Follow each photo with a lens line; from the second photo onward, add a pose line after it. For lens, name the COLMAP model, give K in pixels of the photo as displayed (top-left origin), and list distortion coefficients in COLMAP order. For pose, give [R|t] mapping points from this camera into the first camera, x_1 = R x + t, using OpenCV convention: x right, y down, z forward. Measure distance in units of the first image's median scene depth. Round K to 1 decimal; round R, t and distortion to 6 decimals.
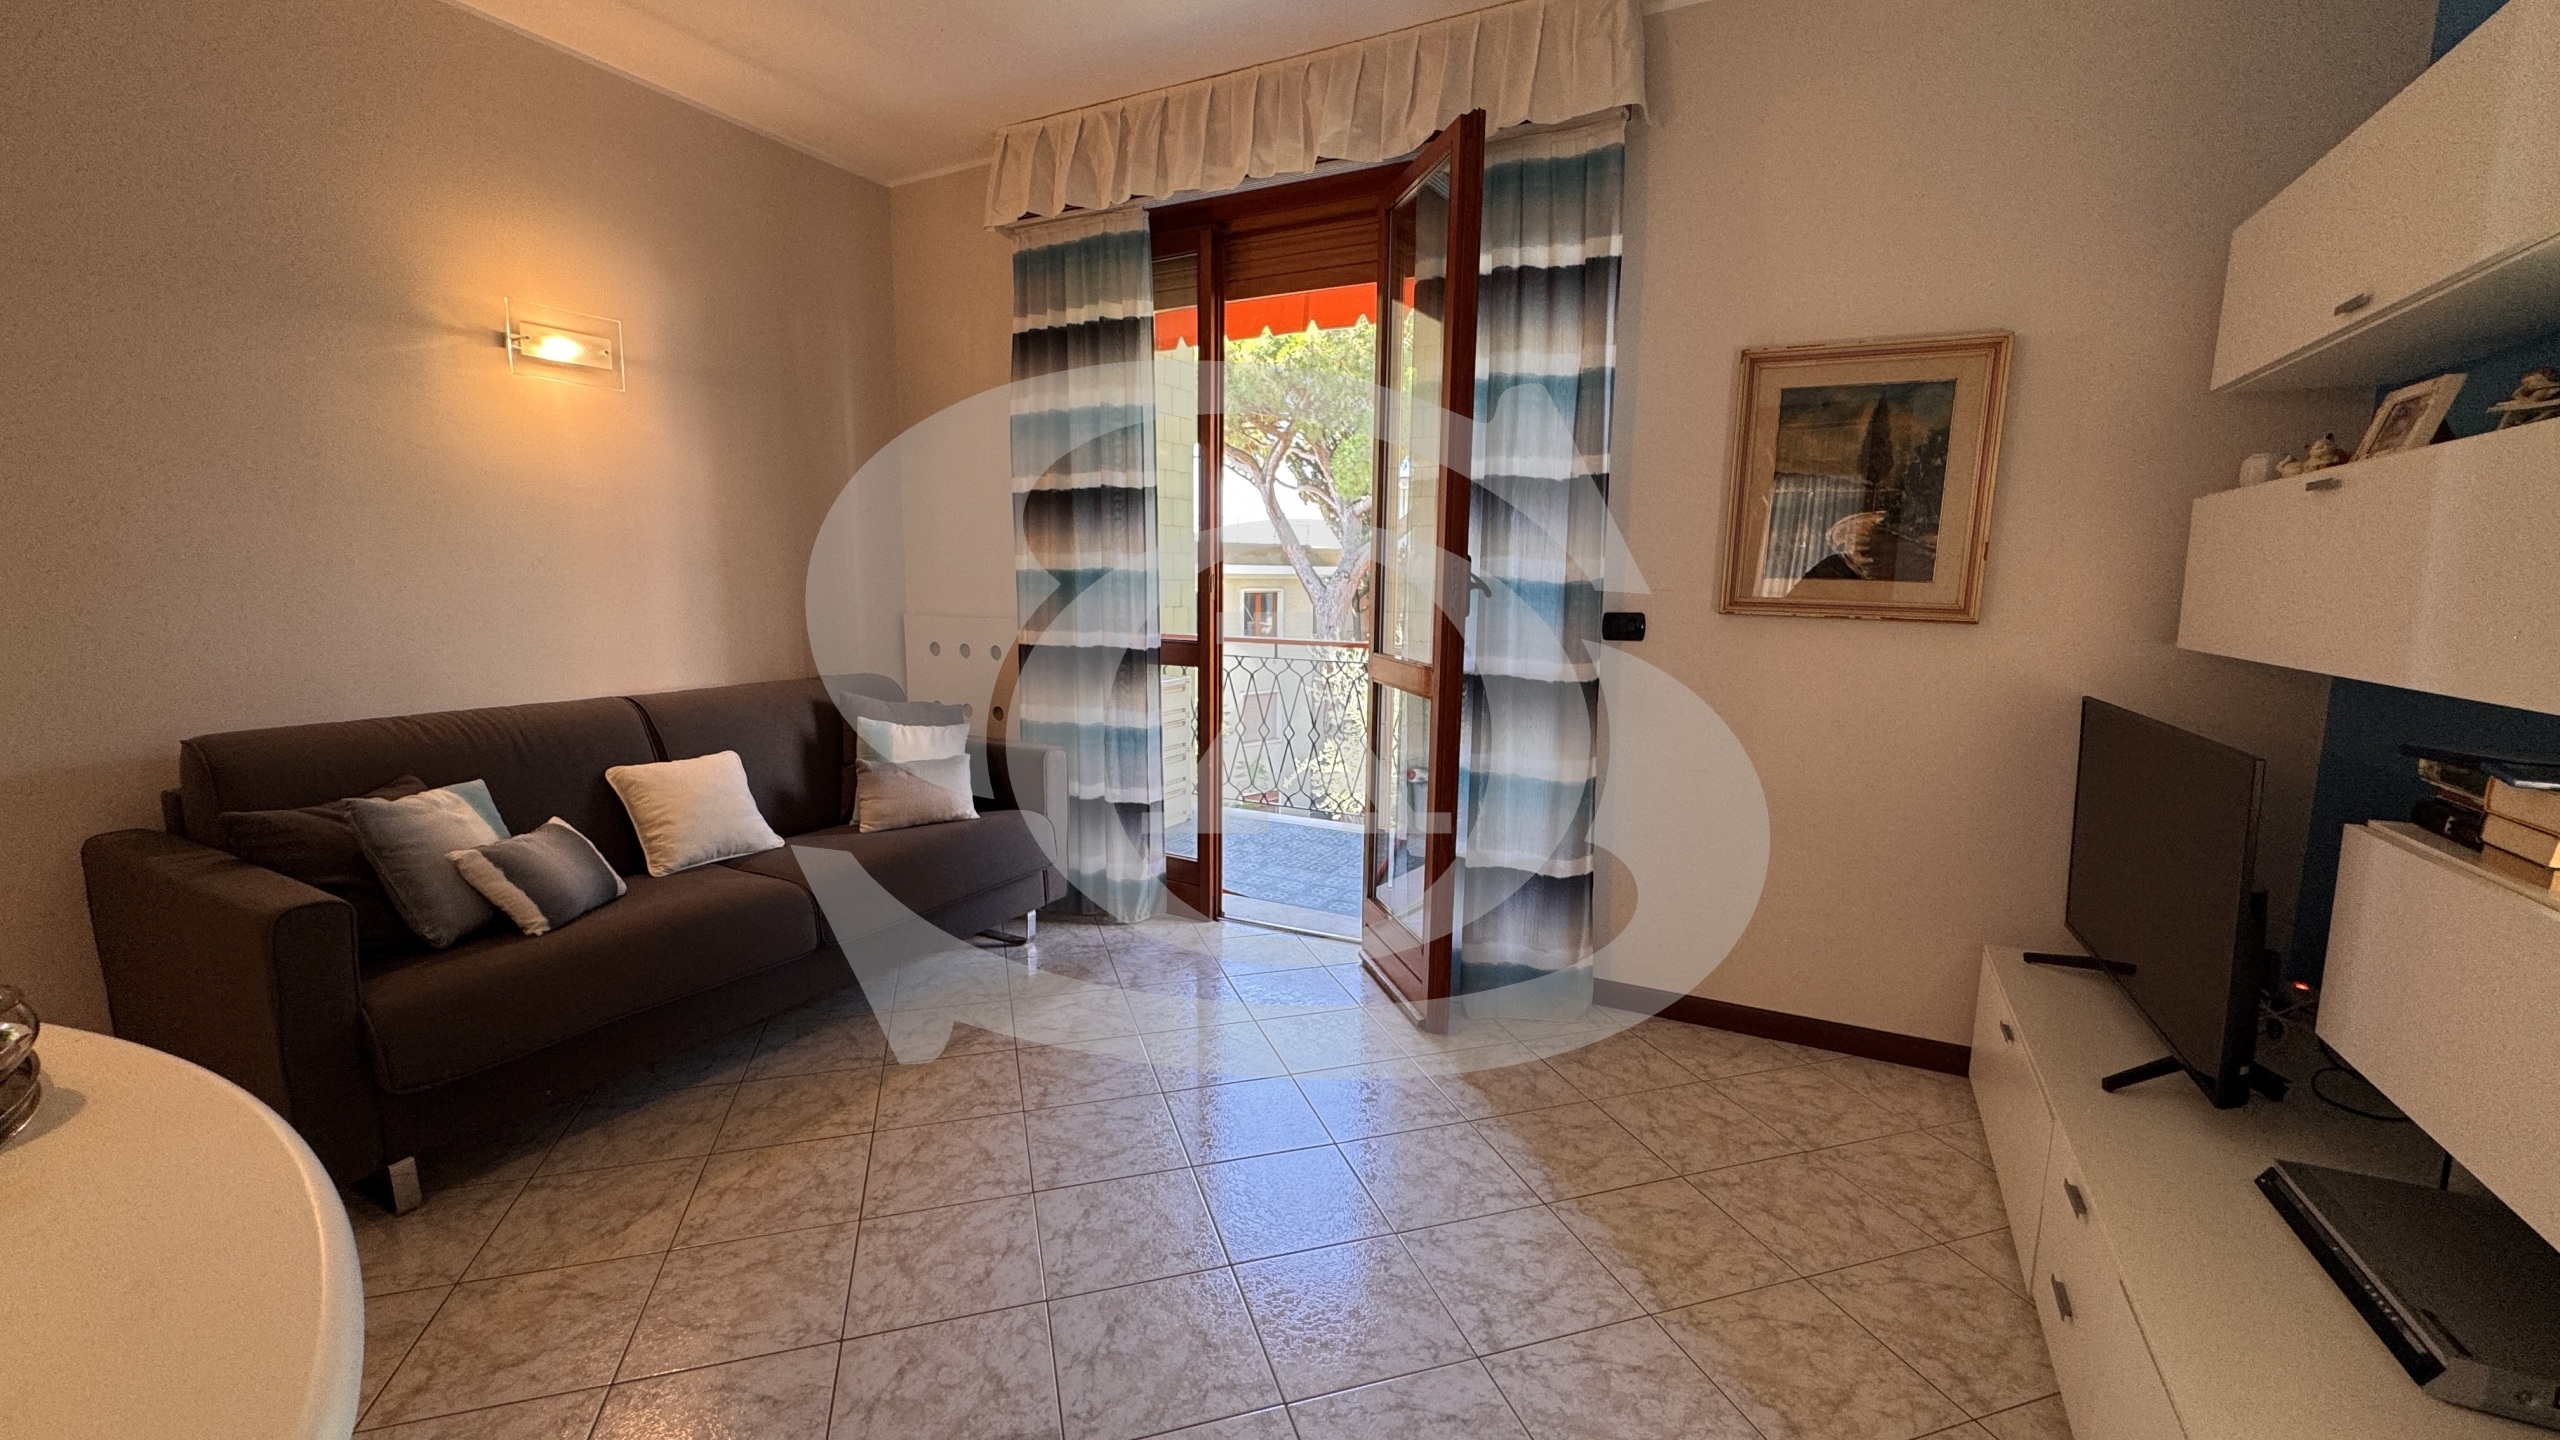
lens RADIAL K [[1014.7, 0, 1280.1], [0, 1014.7, 720.4], [0, 0, 1]] dist [-0.003358, 0.001342]
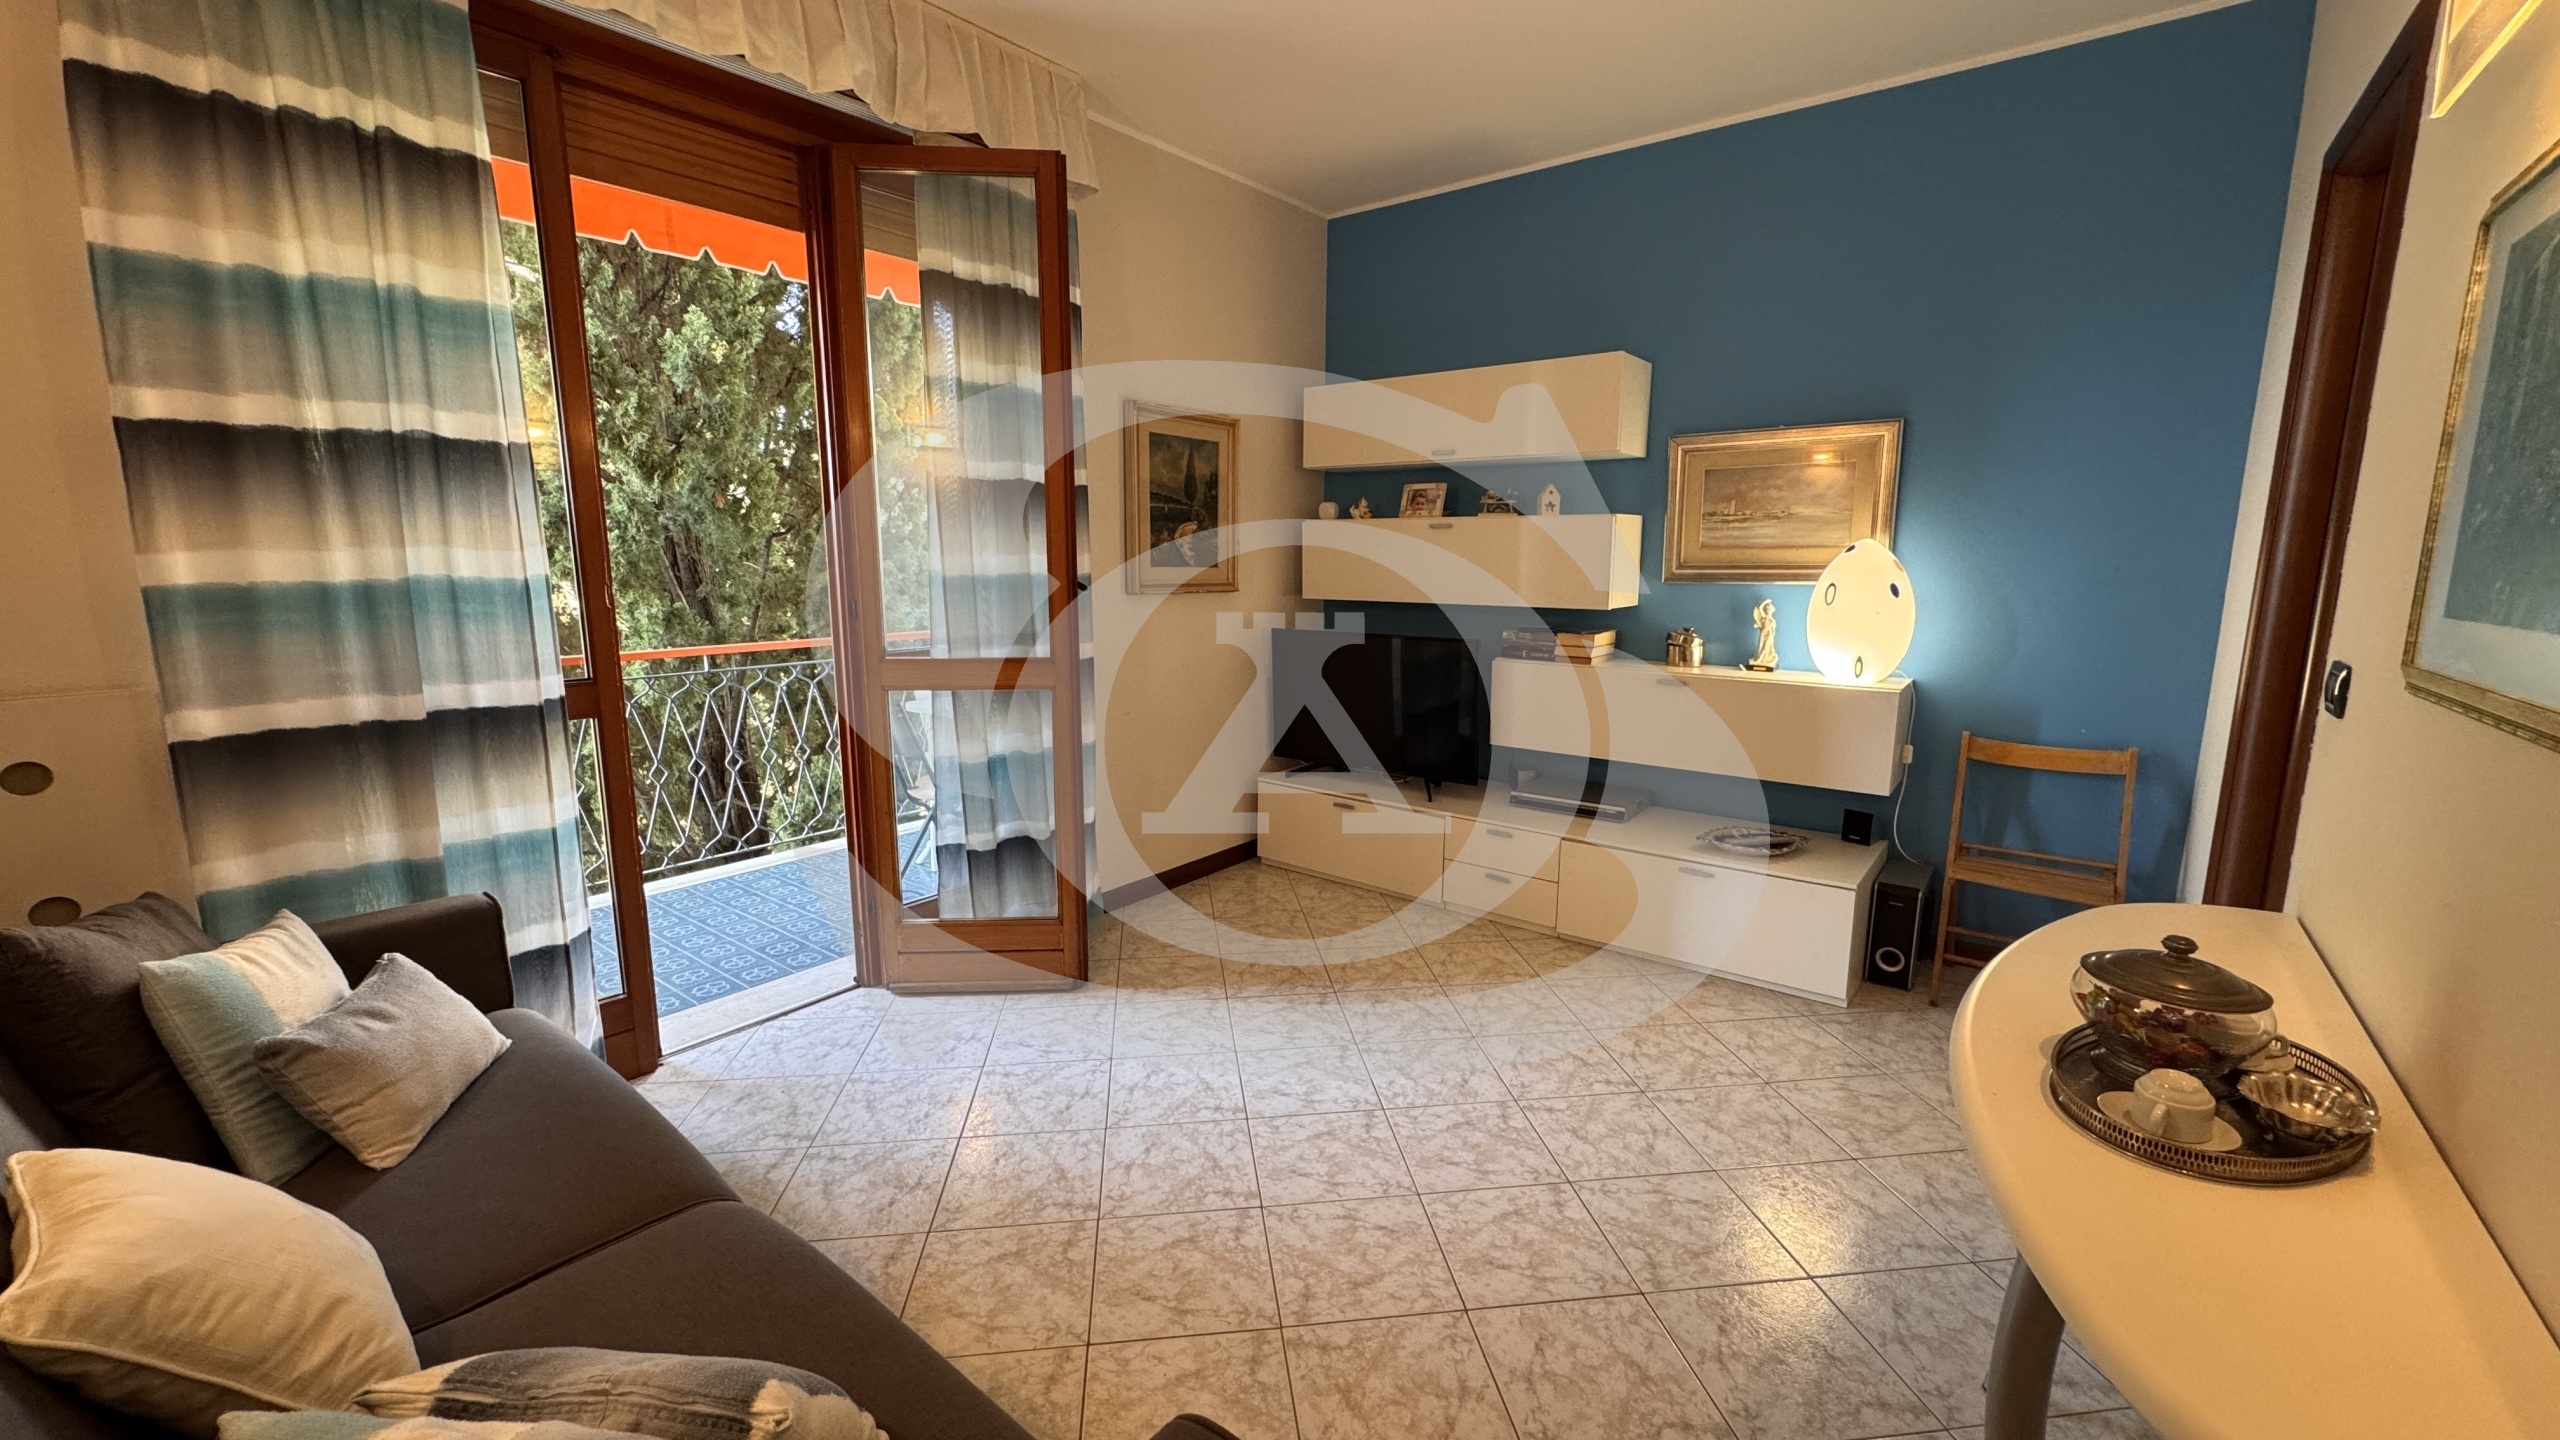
lens RADIAL K [[1014.7, 0, 1278.0], [0, 1014.7, 720.0], [0, 0, 1]] dist [-0.003358, 0.001342]
pose [[0.181294, -0.176840, 0.967399, -0.872394], [0.135398, 0.978820, 0.153554, -0.124401], [-0.974064, 0.103146, 0.201398, 0.565099]]
